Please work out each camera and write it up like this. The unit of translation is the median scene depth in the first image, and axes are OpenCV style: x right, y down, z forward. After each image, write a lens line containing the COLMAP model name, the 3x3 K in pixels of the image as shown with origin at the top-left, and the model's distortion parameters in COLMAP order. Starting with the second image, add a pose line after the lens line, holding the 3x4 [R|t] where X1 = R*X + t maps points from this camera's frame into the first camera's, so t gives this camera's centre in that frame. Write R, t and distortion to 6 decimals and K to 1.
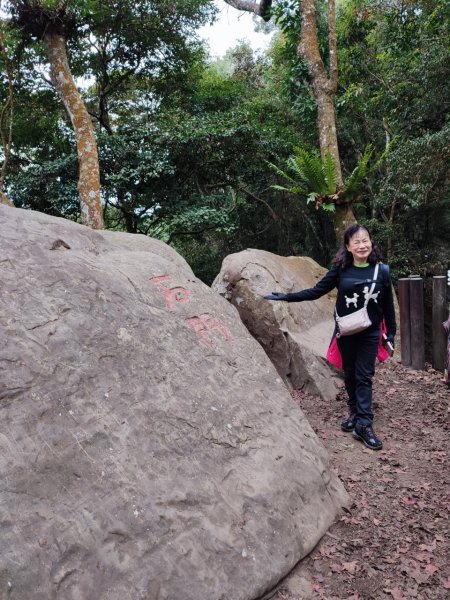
lens RADIAL K [[422.9, 0, 225.0], [0, 422.9, 300.0], [0, 0, 1]] dist [0.014726, 0.000313]
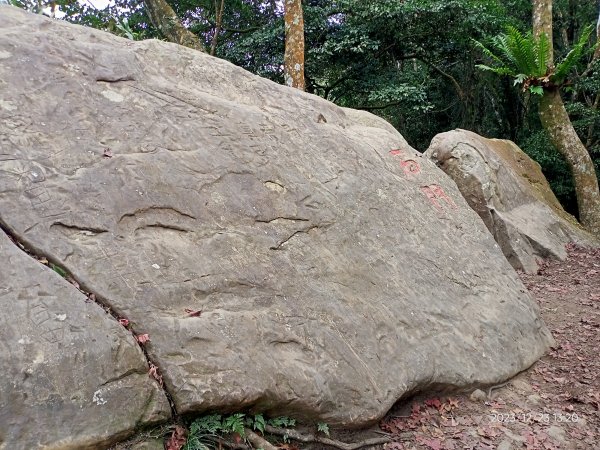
lens RADIAL K [[475.4, 0, 299.7], [0, 475.4, 218.4], [0, 0, 1]] dist [0.077703, -0.123234]
pose [[0.987364, 0.084574, -0.134015, -0.249172], [-0.073965, 0.993862, 0.082264, 0.048371], [0.140150, -0.071312, 0.987559, -0.394517]]
